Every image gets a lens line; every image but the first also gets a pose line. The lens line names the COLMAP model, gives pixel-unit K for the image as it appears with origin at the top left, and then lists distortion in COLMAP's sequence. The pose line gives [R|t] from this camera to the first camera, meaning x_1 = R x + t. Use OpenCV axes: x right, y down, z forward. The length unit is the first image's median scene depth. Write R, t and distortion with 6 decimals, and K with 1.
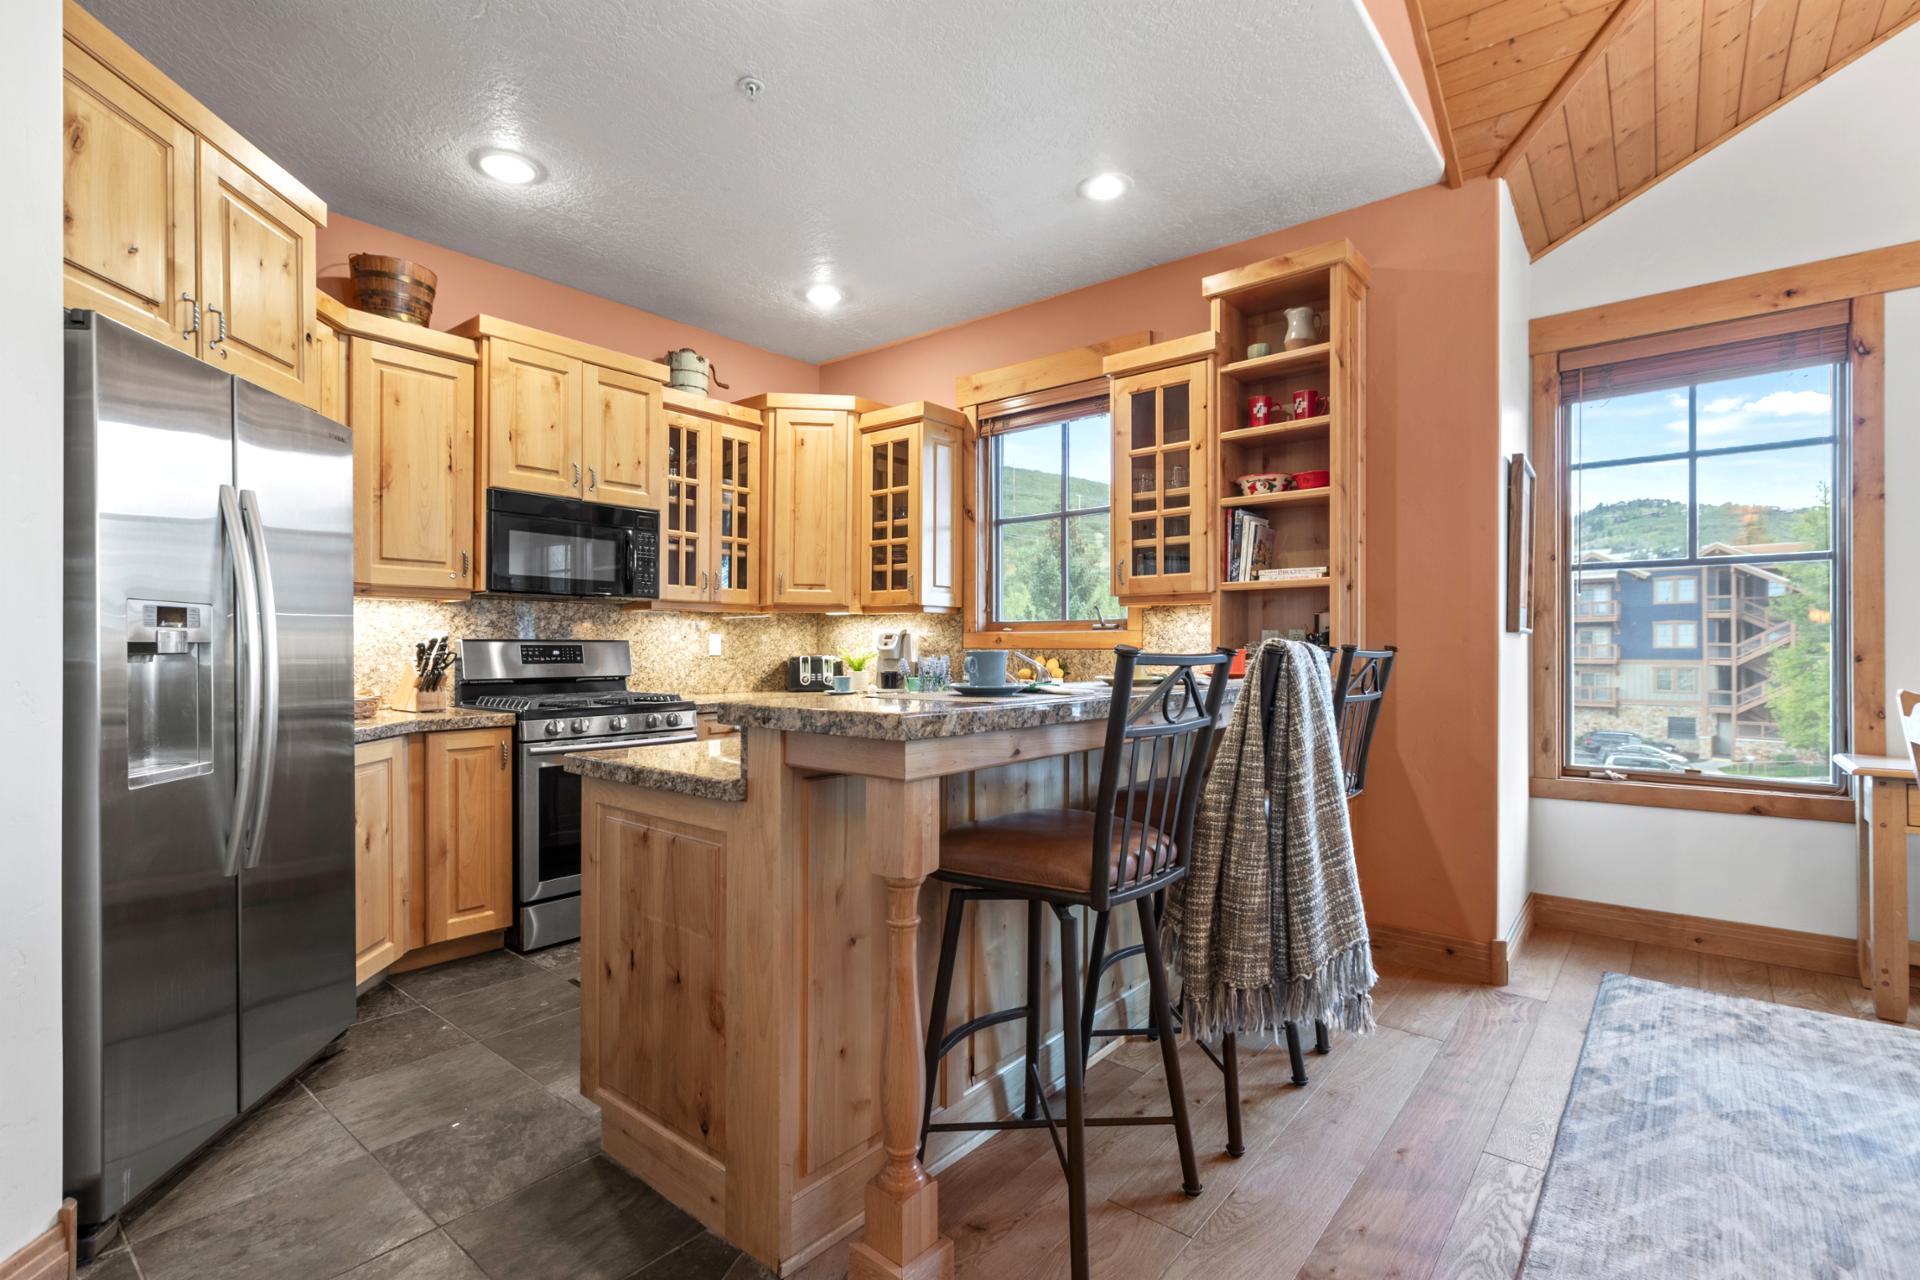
lens RADIAL K [[878.5, 0, 930.8], [0, 878.5, 644.5], [0, 0, 1]] dist [0.005966, -0.000431]
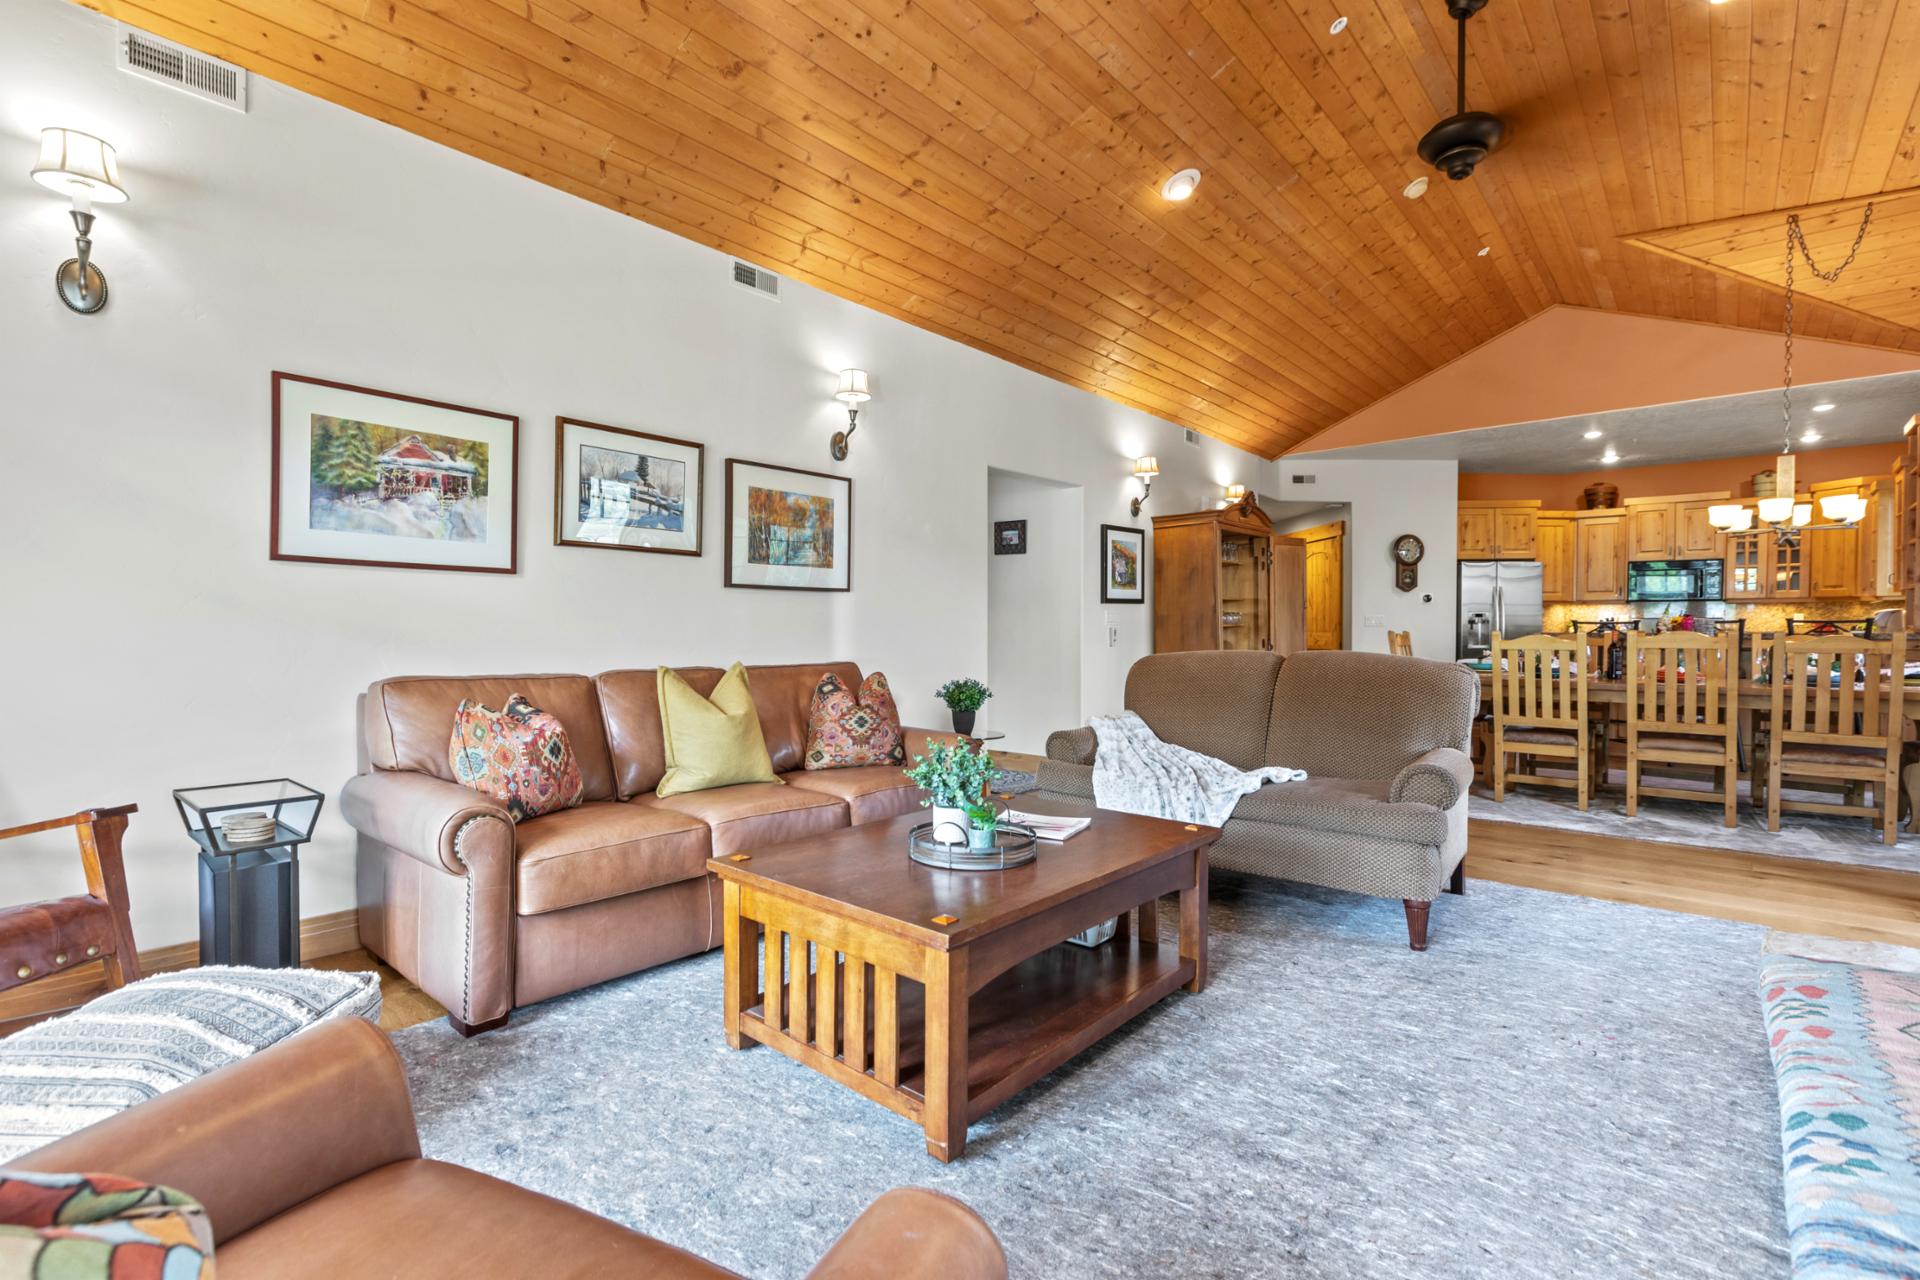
lens RADIAL K [[878.5, 0, 930.8], [0, 878.5, 644.5], [0, 0, 1]] dist [0.005966, -0.000431]
pose [[-0.040863, 0.017514, -0.999011, 1.876563], [0.005559, 0.999835, 0.017301, 0.012244], [0.999149, -0.004847, -0.040953, -0.839407]]
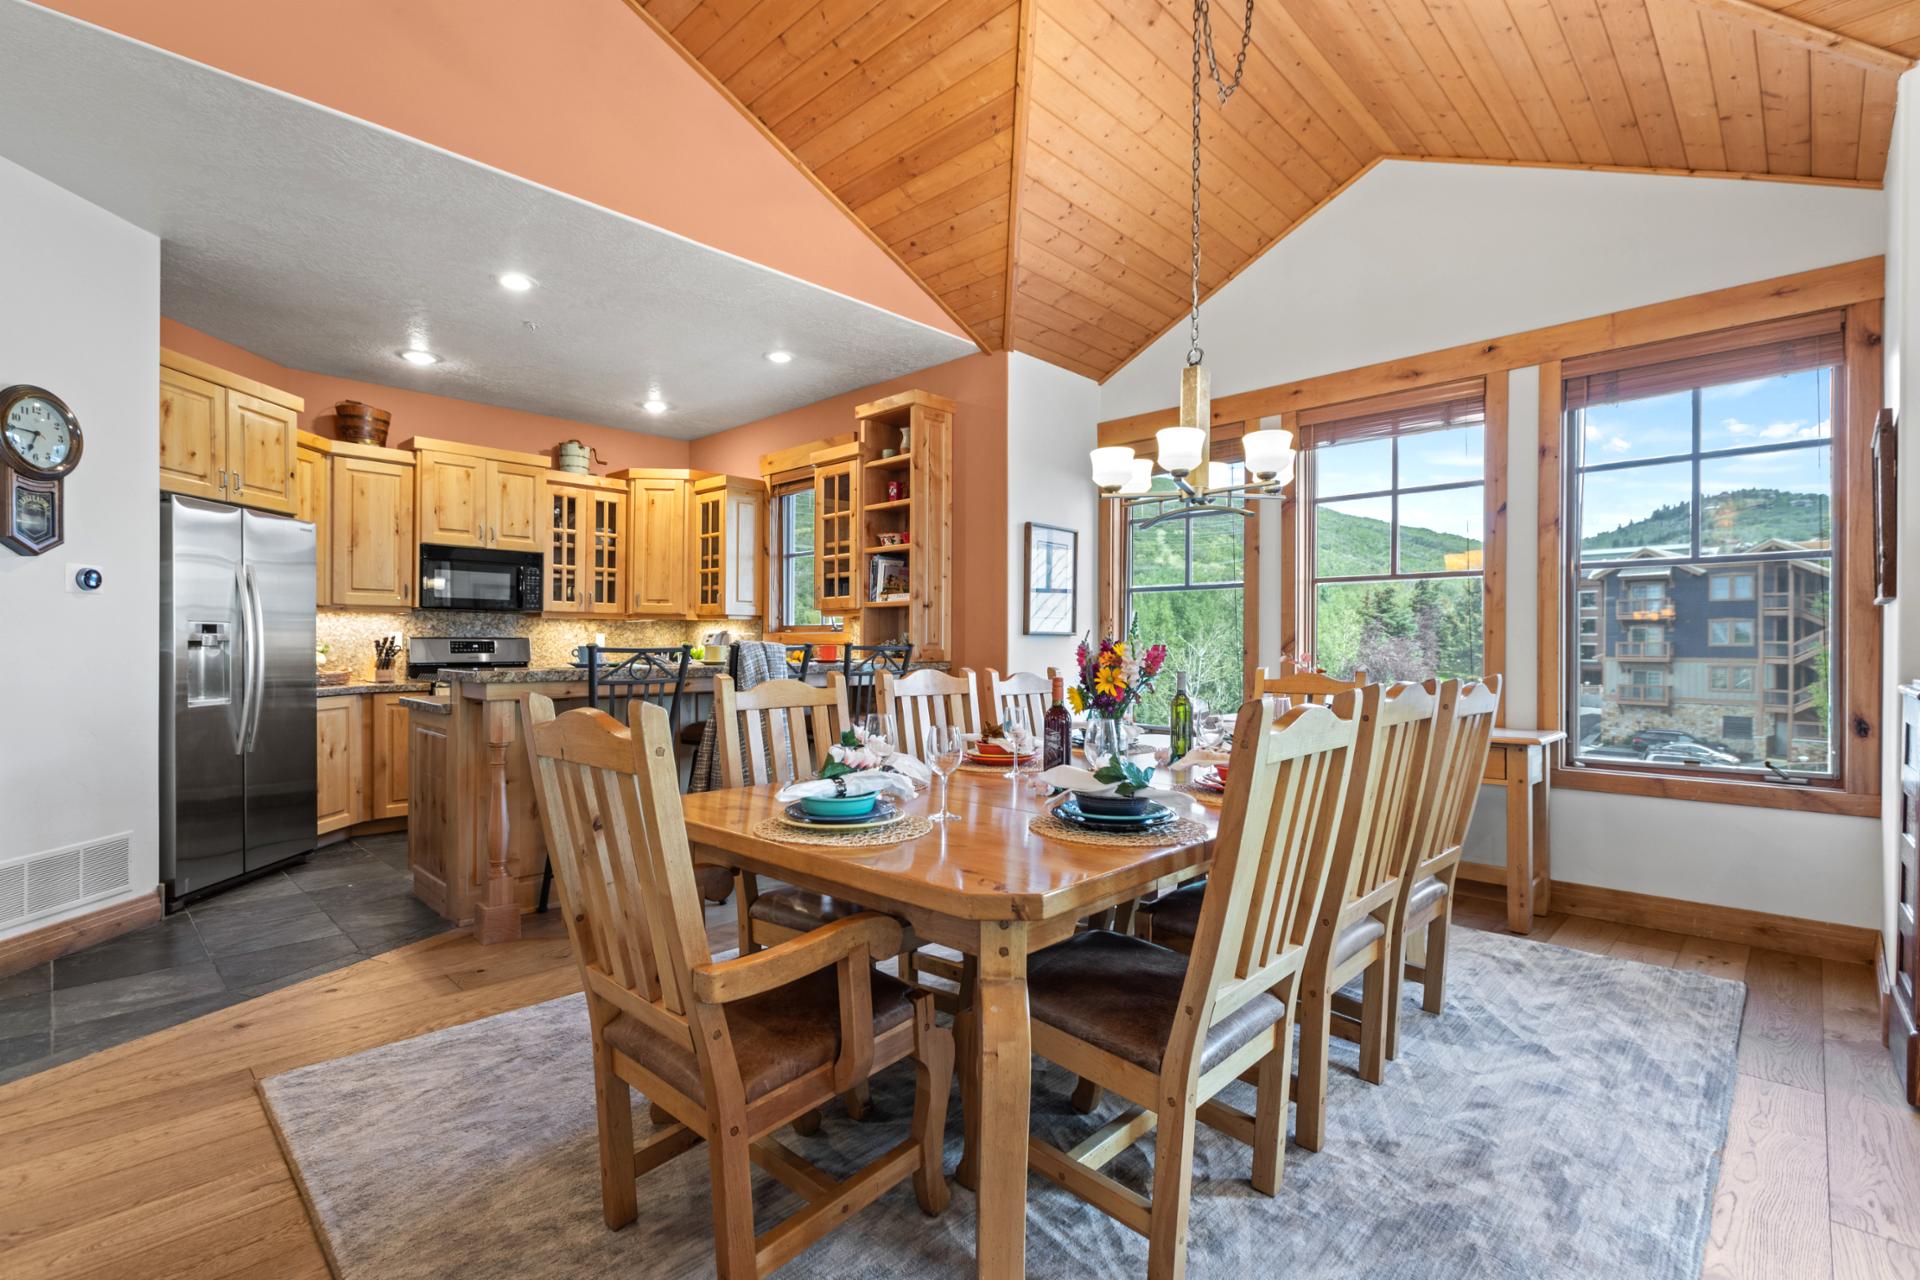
lens RADIAL K [[885.5, 0, 953.3], [0, 885.5, 641.1], [0, 0, 1]] dist [0.003400, 0.001046]
pose [[0.996975, 0.002924, -0.077673, 0.491340], [-0.002823, 0.999995, 0.001404, -0.003560], [0.077677, -0.001180, 0.996978, -0.446953]]
